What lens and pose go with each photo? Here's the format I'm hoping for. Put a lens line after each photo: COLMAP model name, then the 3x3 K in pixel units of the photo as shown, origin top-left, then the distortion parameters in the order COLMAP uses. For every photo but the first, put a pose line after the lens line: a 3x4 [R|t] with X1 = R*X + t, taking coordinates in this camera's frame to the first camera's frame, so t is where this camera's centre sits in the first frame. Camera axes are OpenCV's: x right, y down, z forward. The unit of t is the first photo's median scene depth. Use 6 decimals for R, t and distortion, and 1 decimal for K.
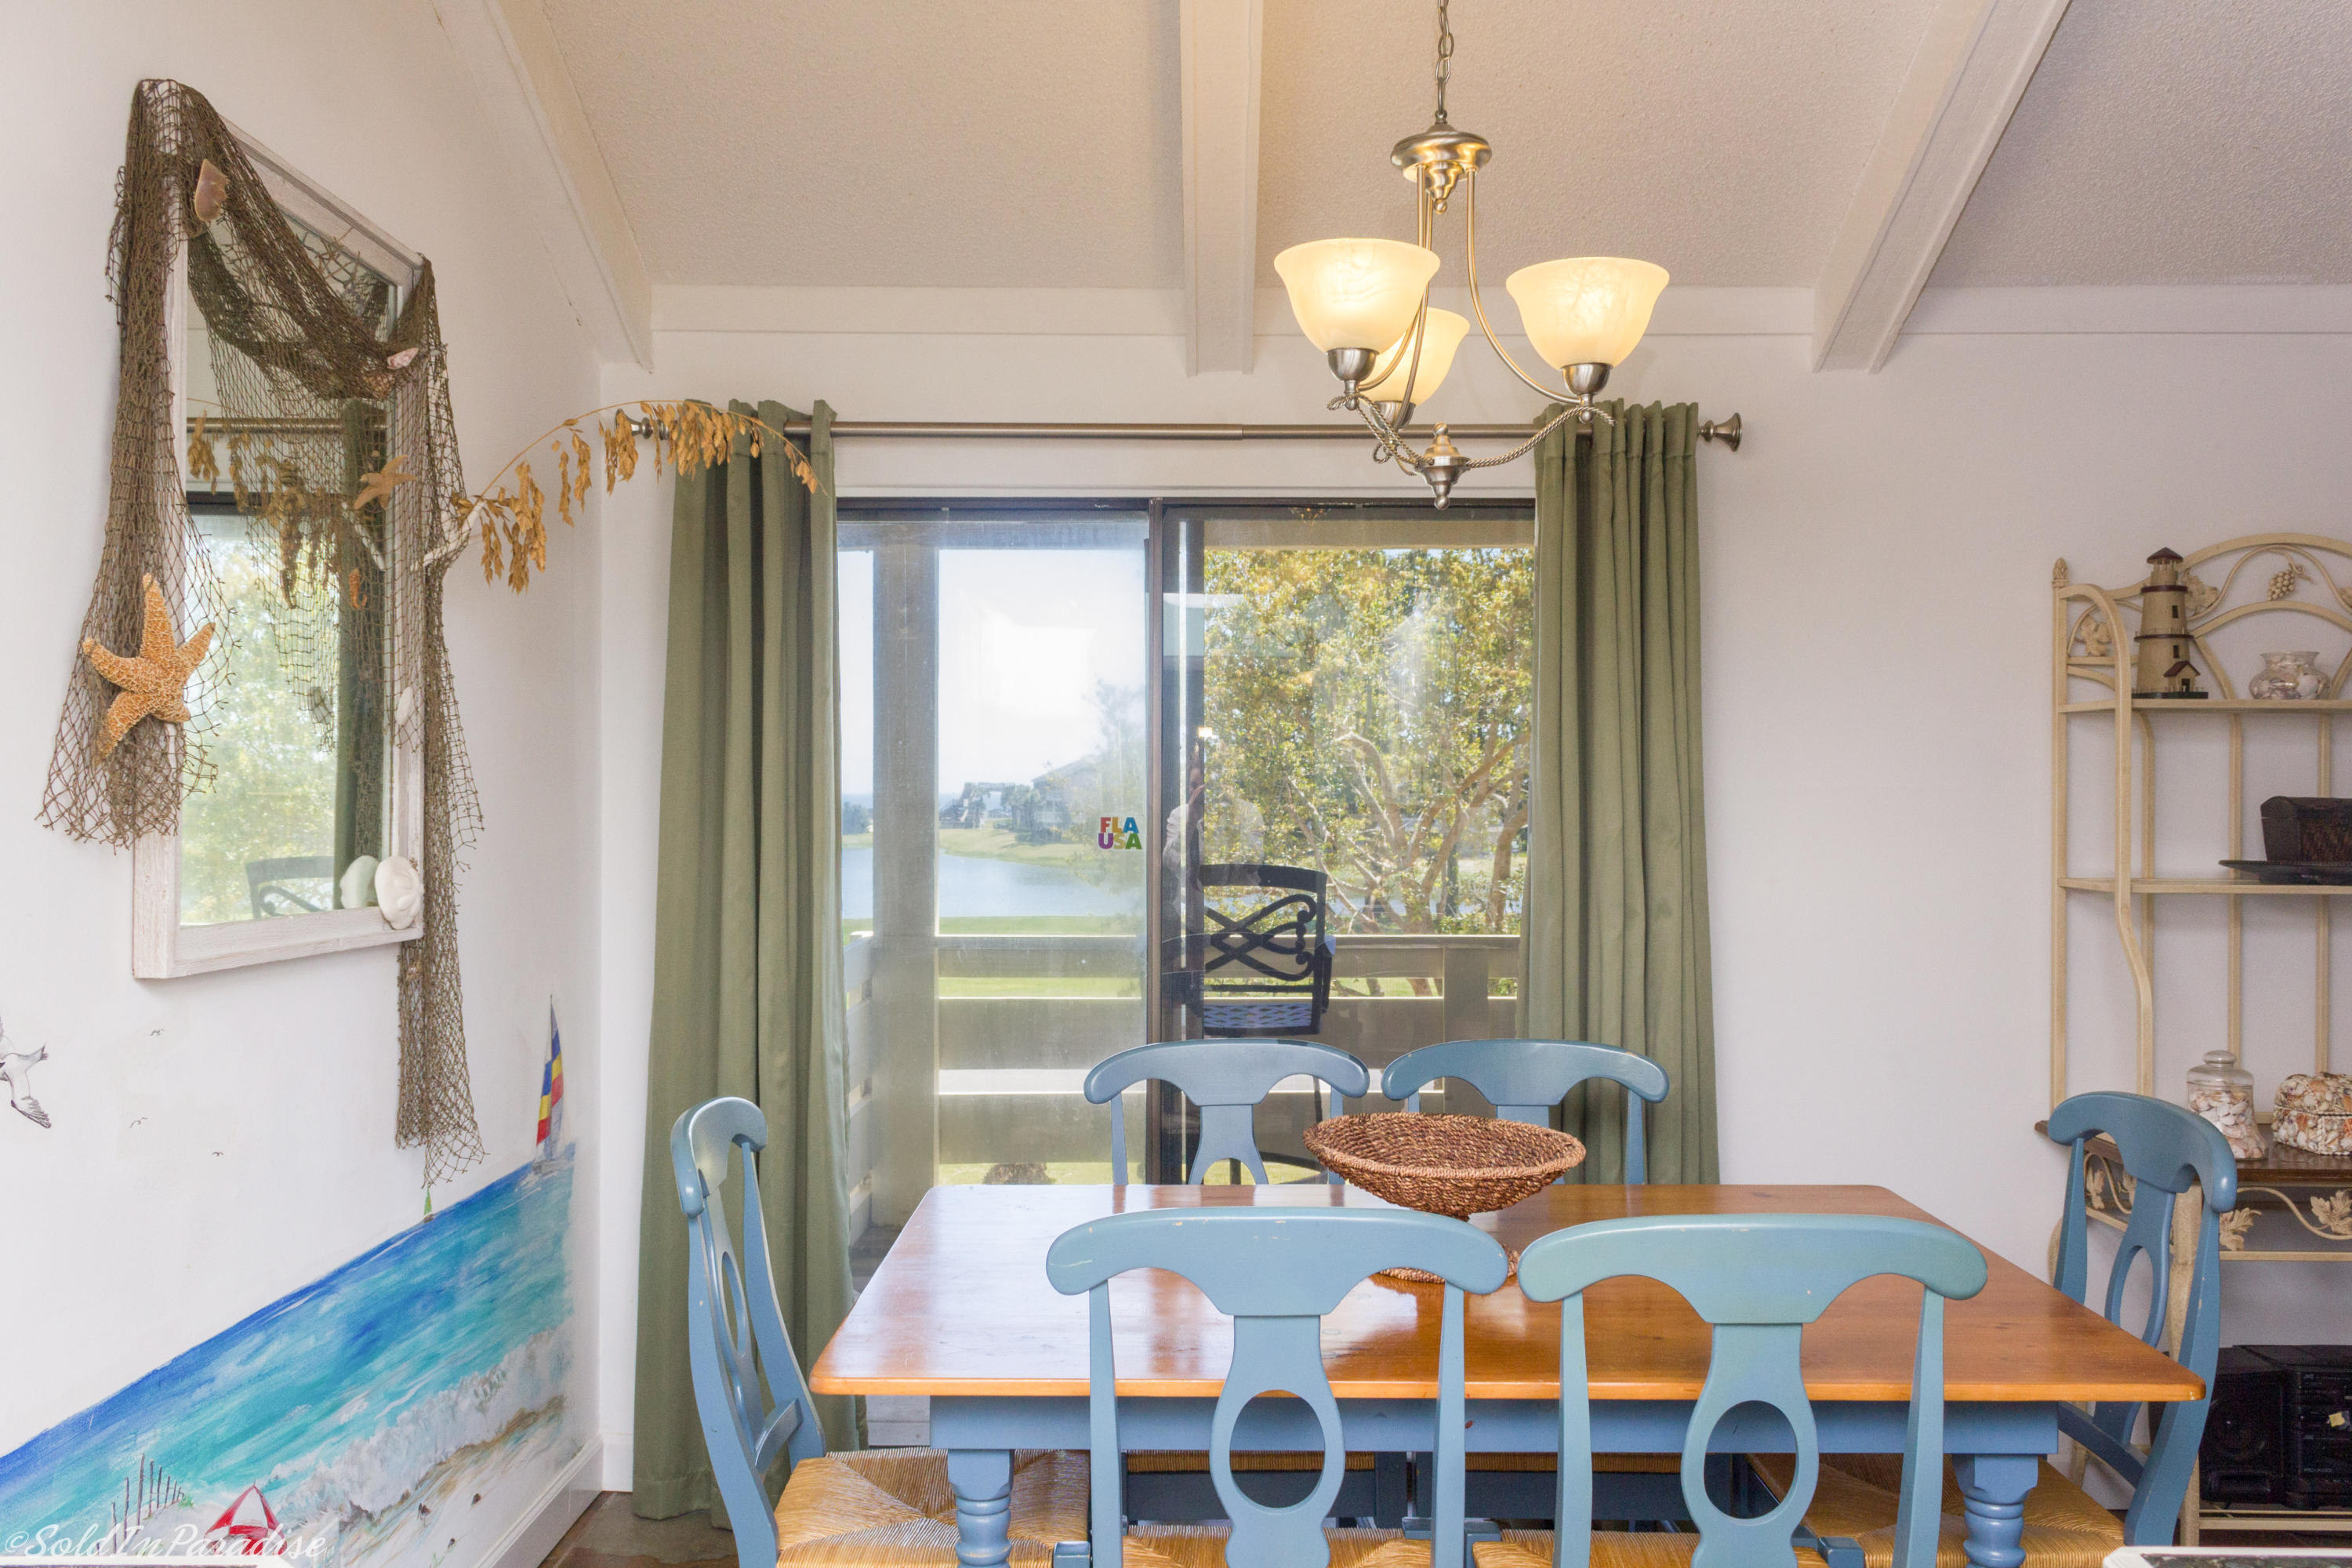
lens RADIAL K [[1989.7, 0, 1179.9], [0, 1989.7, 785.9], [0, 0, 1]] dist [0.068204, -0.007082]
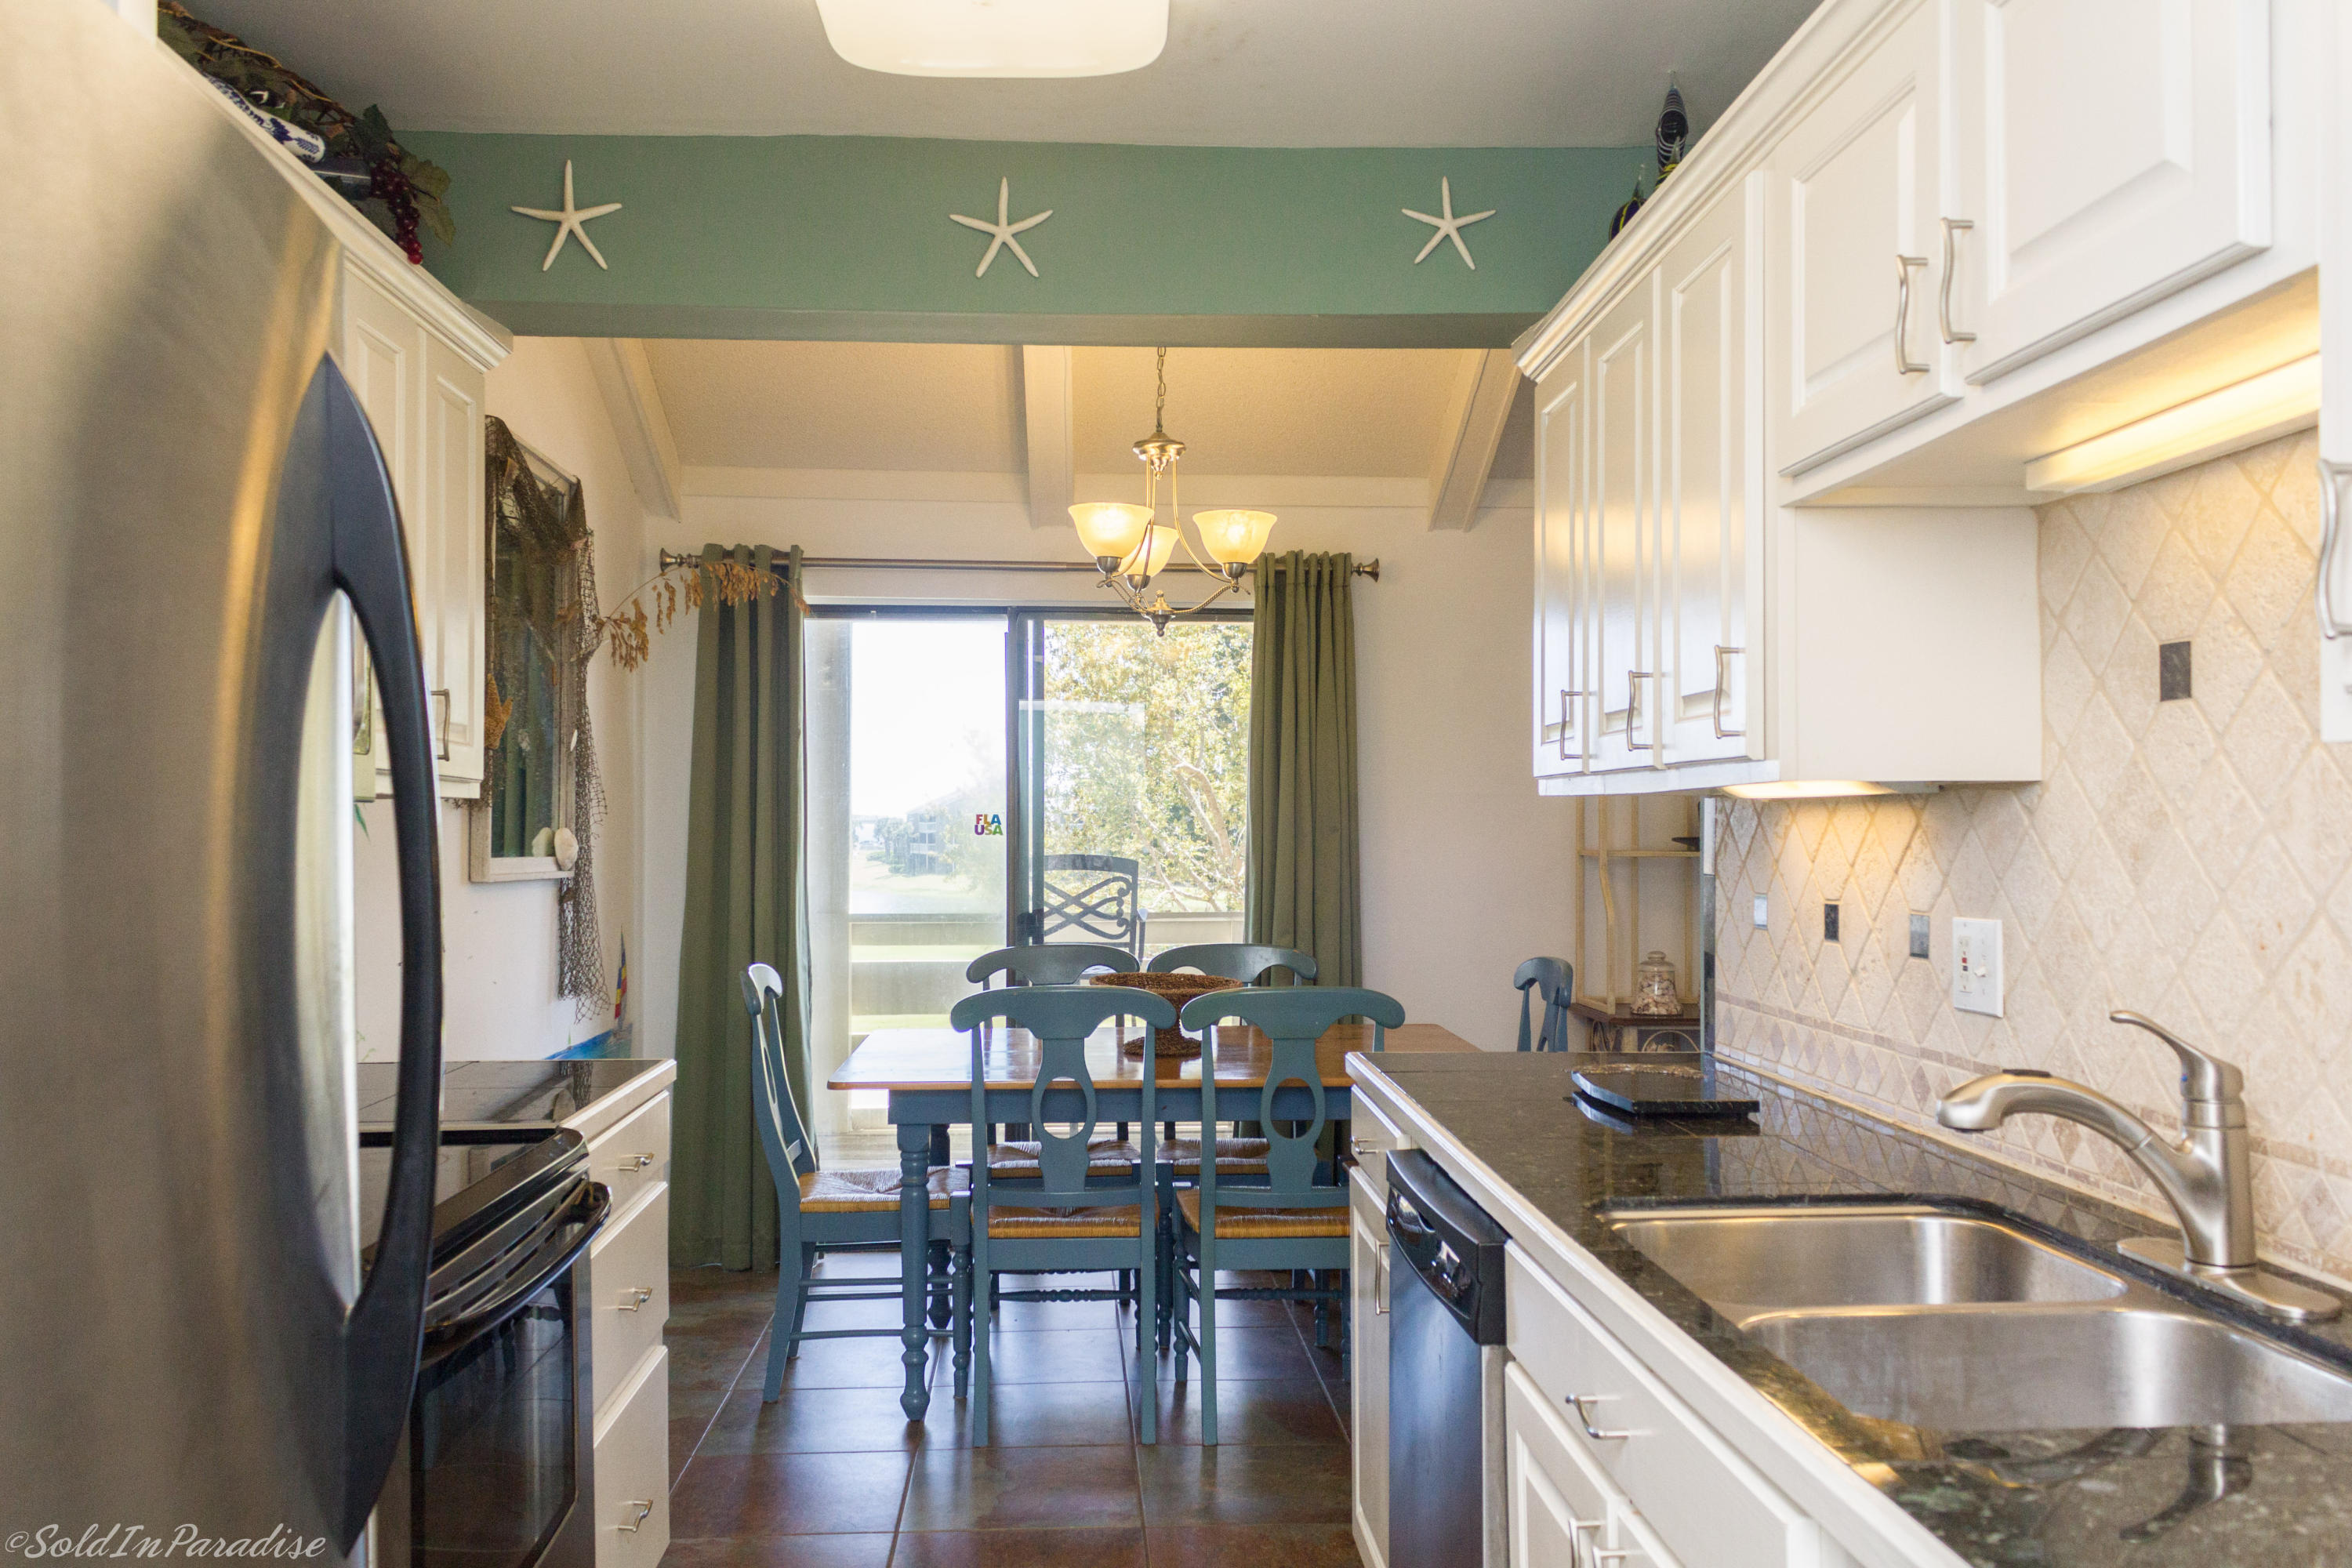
lens RADIAL K [[1989.7, 0, 1177.5], [0, 1989.7, 770.6], [0, 0, 1]] dist [0.068204, -0.007082]
pose [[0.998054, 0.000090, 0.062350, 0.020815], [0.001433, 0.999702, -0.024378, 0.021486], [-0.062333, 0.024420, 0.997757, -0.570644]]
